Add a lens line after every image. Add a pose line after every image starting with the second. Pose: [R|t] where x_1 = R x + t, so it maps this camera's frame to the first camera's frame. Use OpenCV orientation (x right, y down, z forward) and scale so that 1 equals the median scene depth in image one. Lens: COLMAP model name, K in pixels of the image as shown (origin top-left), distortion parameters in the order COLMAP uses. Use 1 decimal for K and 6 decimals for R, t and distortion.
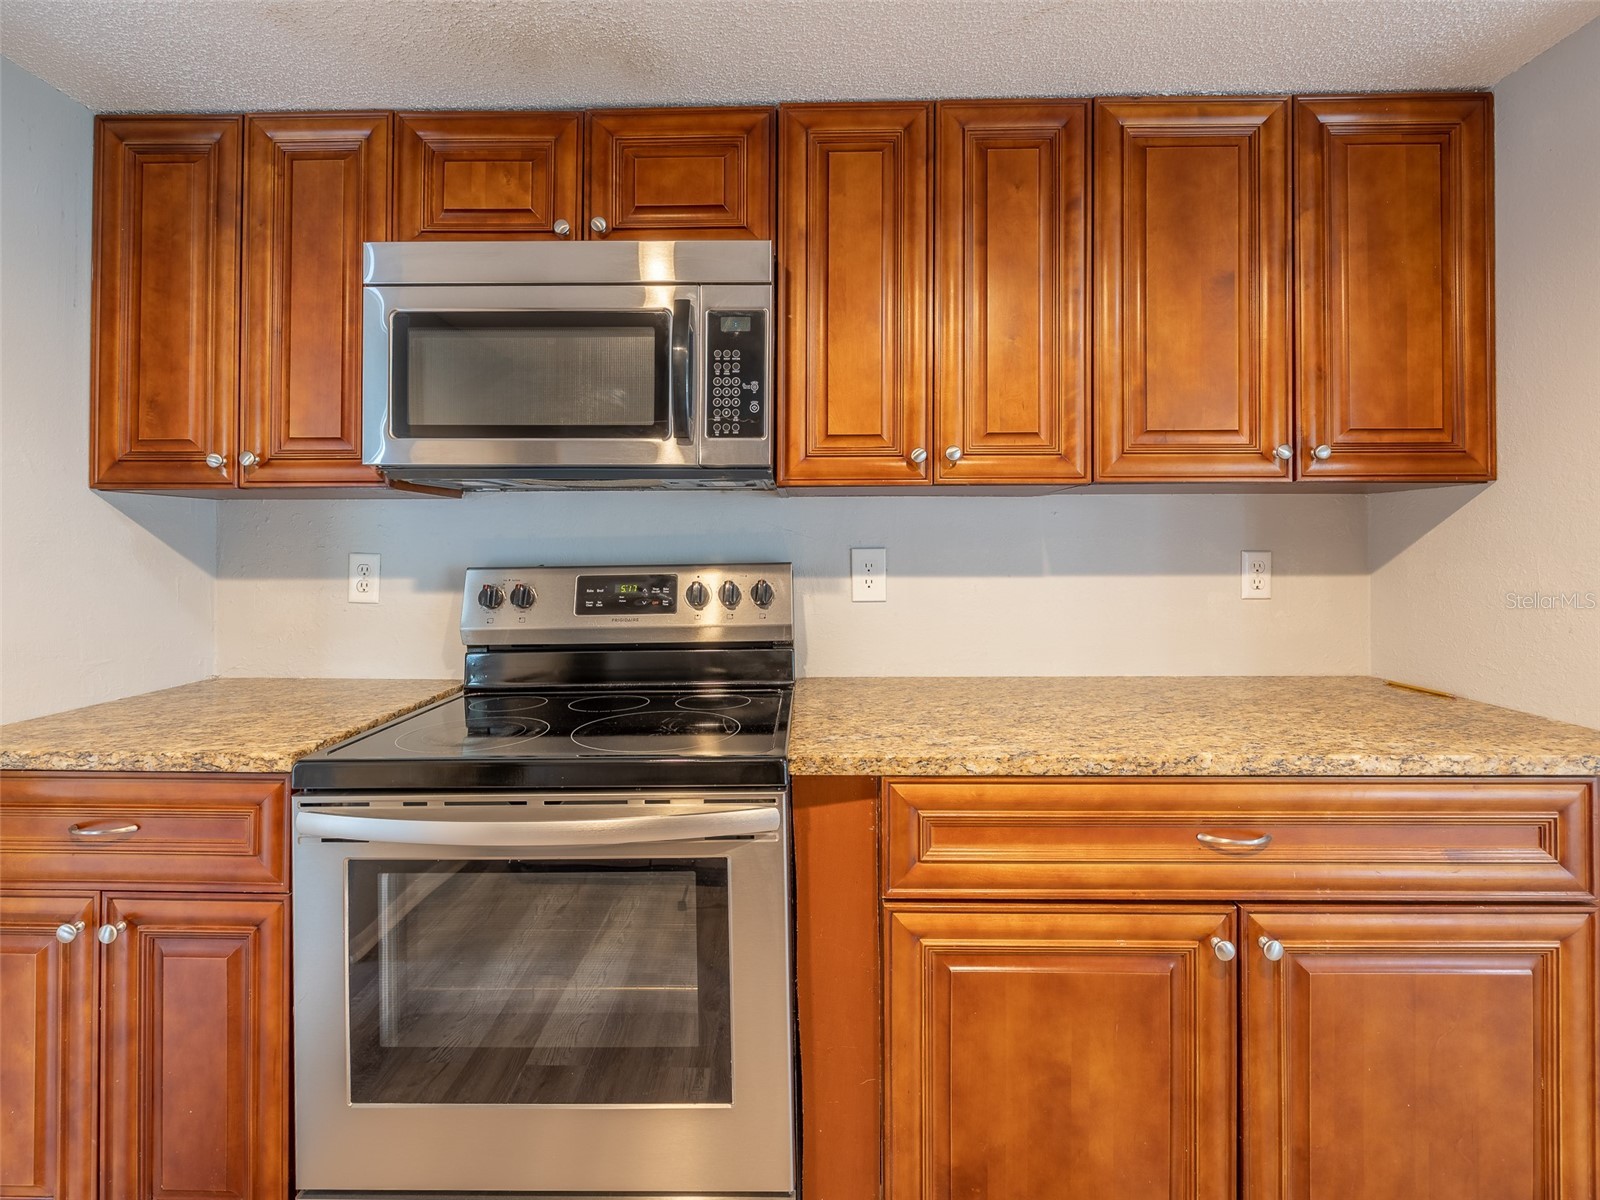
lens RADIAL K [[741.0, 0, 790.1], [0, 741.0, 537.9], [0, 0, 1]] dist [-0.007255, 0.001809]
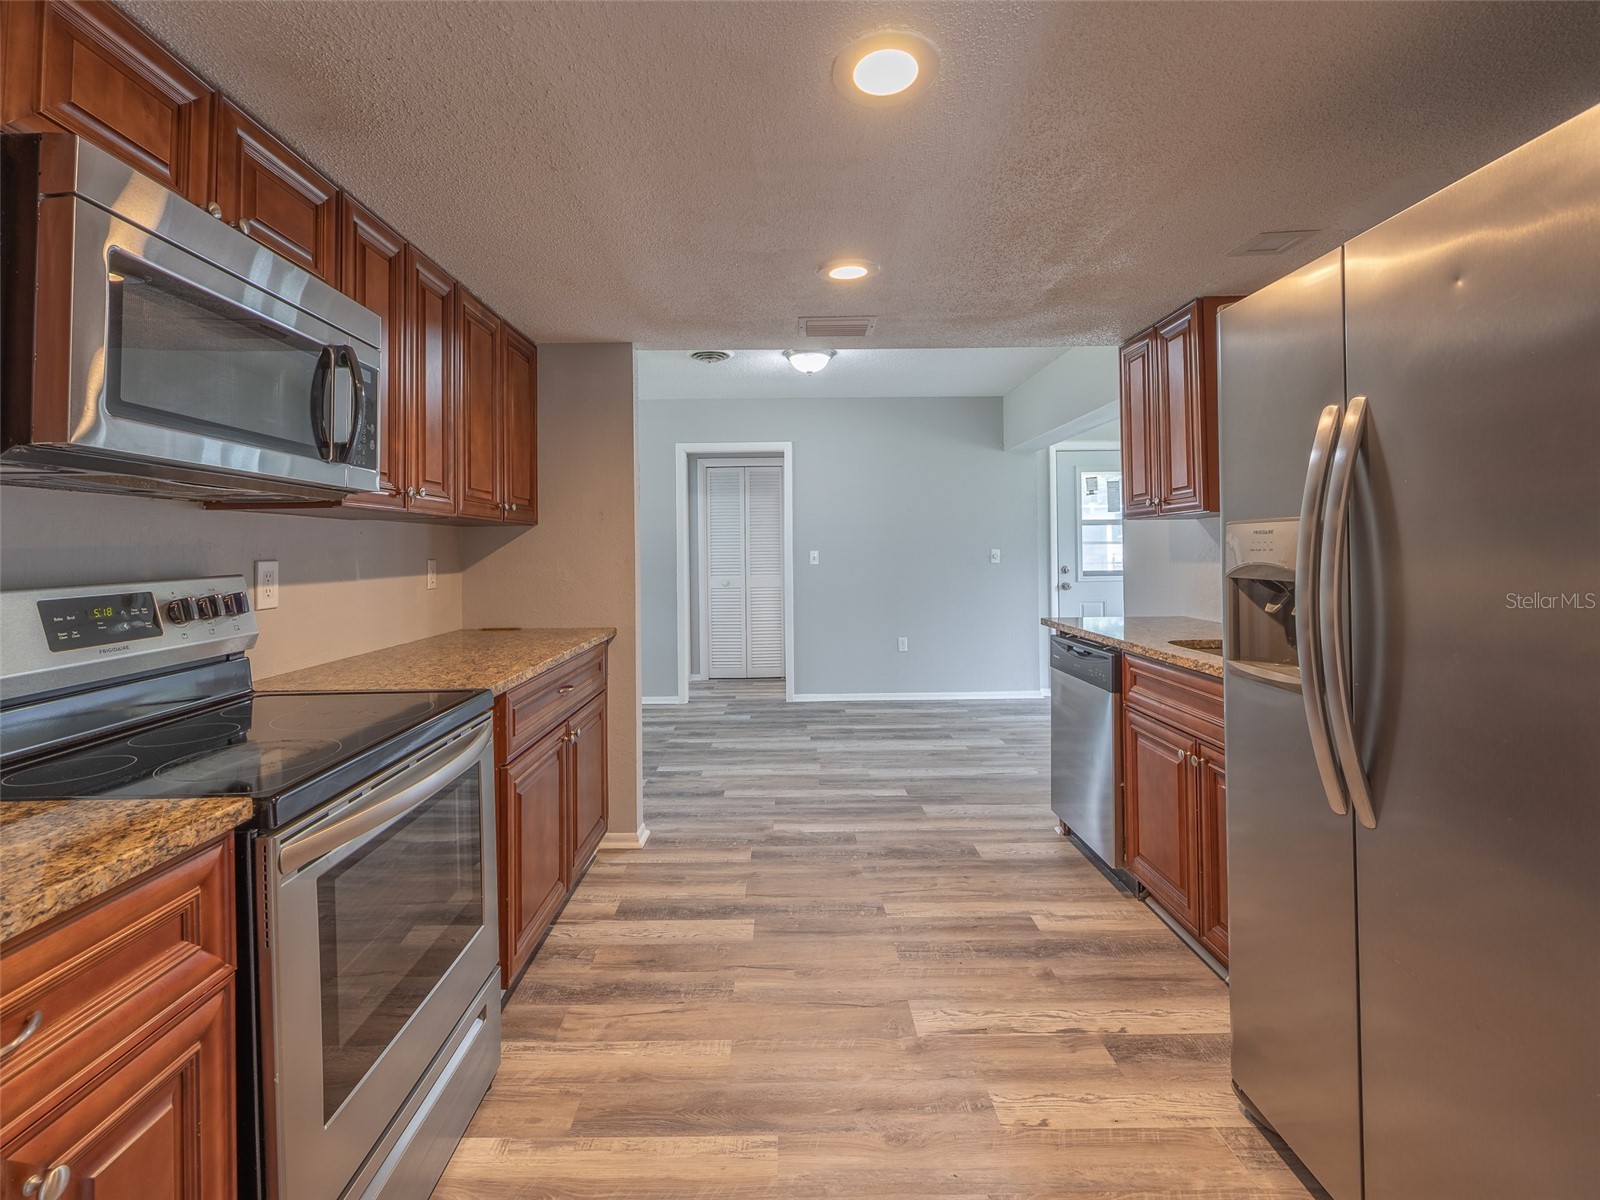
lens RADIAL K [[741.0, 0, 790.1], [0, 741.0, 537.9], [0, 0, 1]] dist [-0.007255, 0.001809]
pose [[-0.025136, 0.020014, 0.999484, -1.089570], [0.006697, 0.999781, -0.019852, 0.007717], [-0.999662, 0.006195, -0.025264, 0.273267]]
